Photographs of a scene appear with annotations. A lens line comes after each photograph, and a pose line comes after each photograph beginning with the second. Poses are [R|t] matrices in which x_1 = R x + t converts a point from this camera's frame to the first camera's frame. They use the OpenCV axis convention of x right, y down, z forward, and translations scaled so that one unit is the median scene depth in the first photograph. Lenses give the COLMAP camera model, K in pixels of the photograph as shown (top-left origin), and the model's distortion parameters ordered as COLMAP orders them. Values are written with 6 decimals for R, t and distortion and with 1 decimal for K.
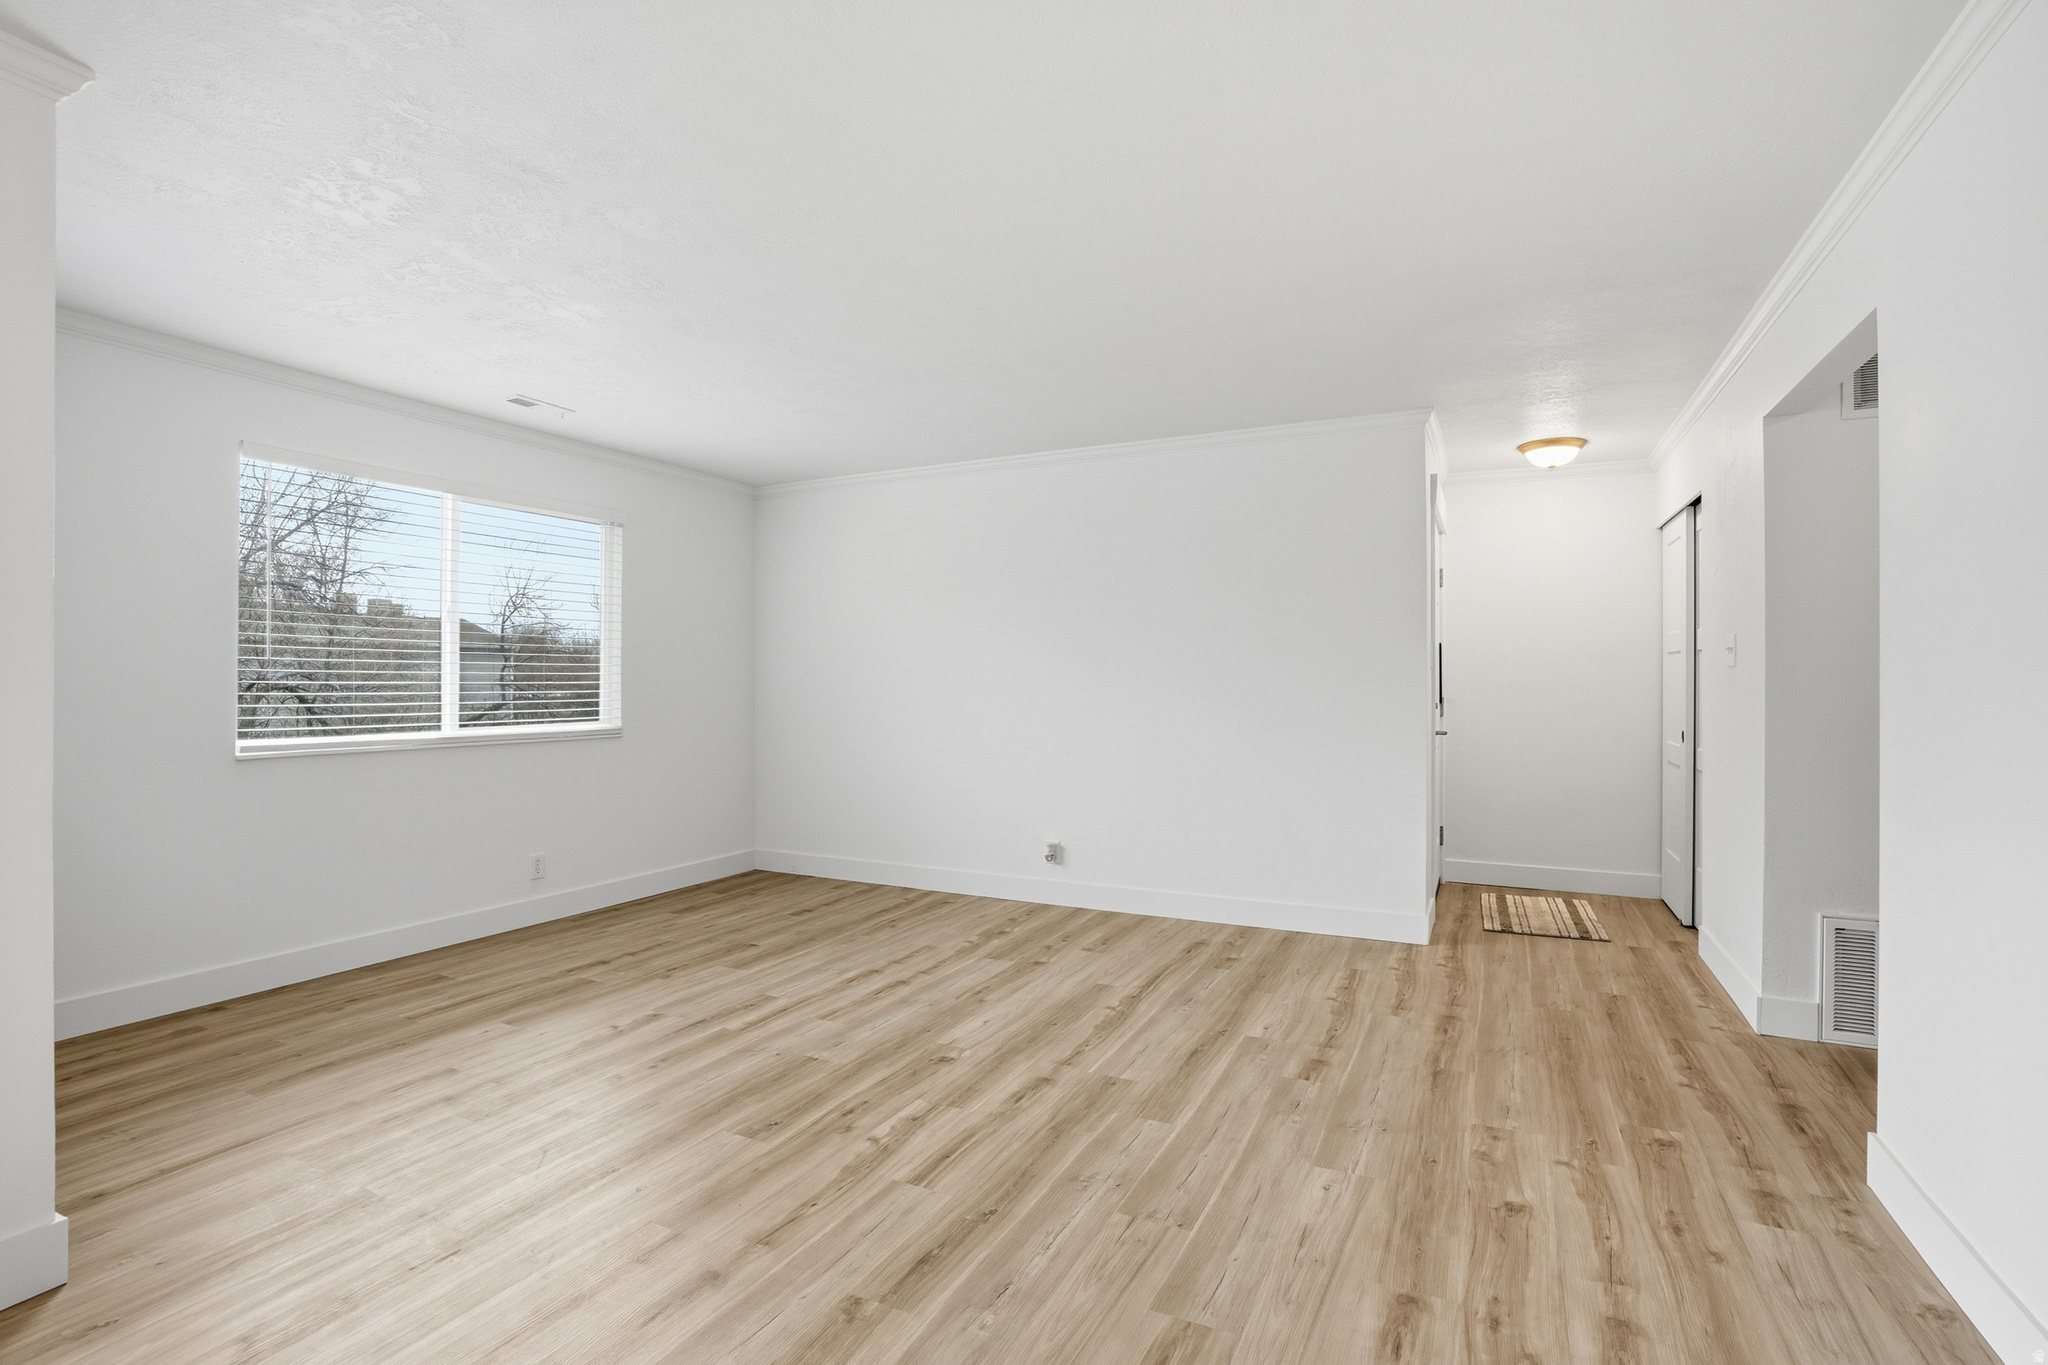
lens RADIAL K [[963.8, 0, 1018.8], [0, 963.8, 678.3], [0, 0, 1]] dist [-0.071704, 0.030035]
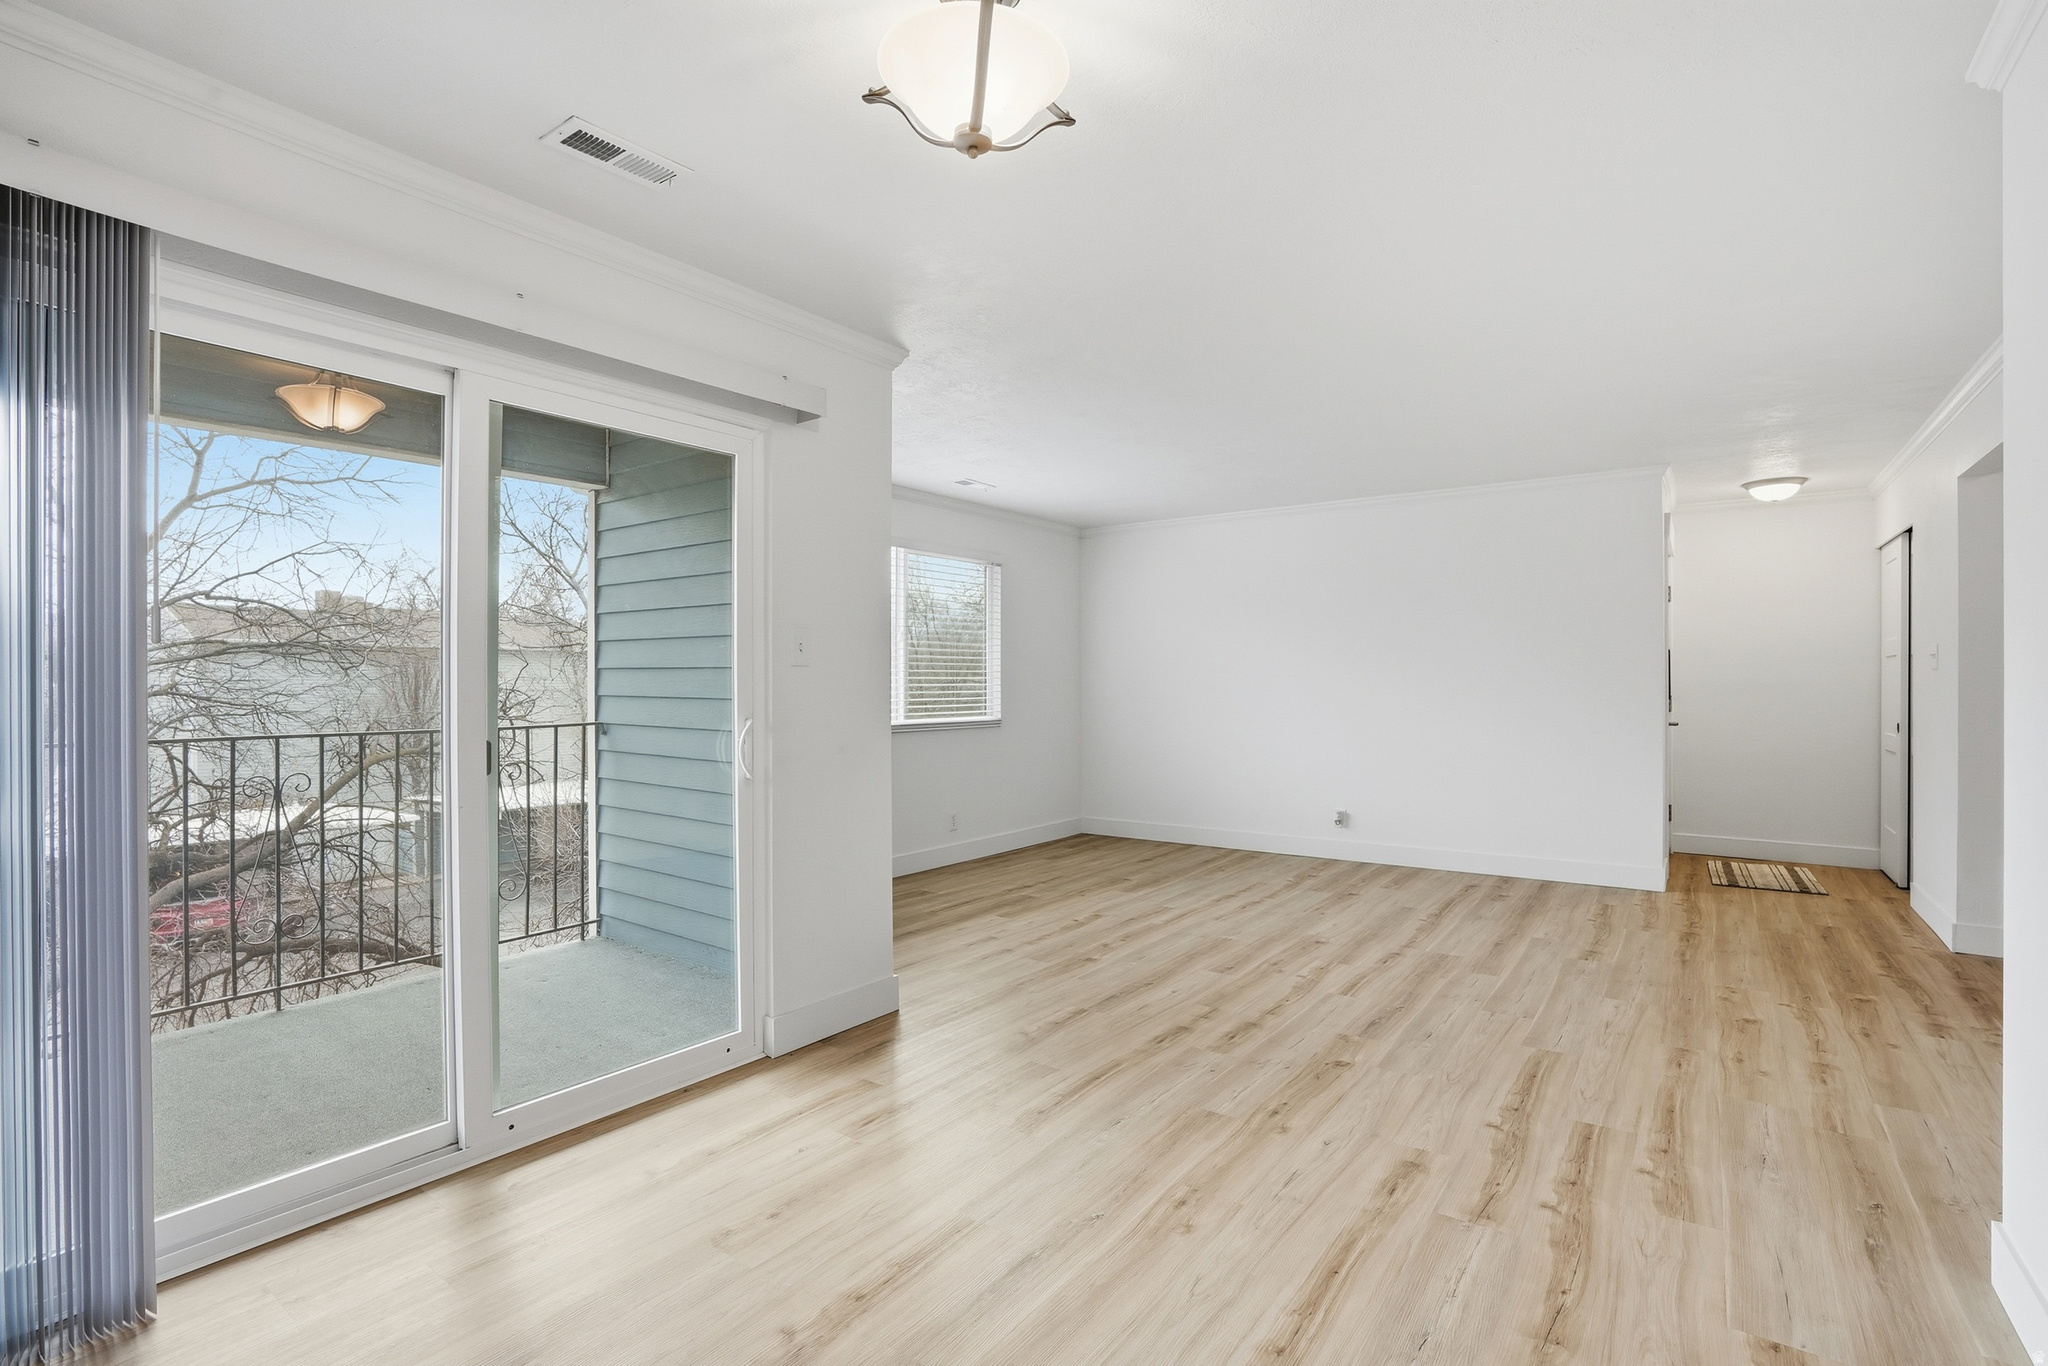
lens RADIAL K [[955.8, 0, 1019.0], [0, 955.8, 685.6], [0, 0, 1]] dist [-0.068324, 0.027156]
pose [[0.985373, -0.003065, -0.170383, -0.252279], [0.003920, 0.999981, 0.004680, -0.000978], [0.170365, -0.005279, 0.985367, -0.446694]]
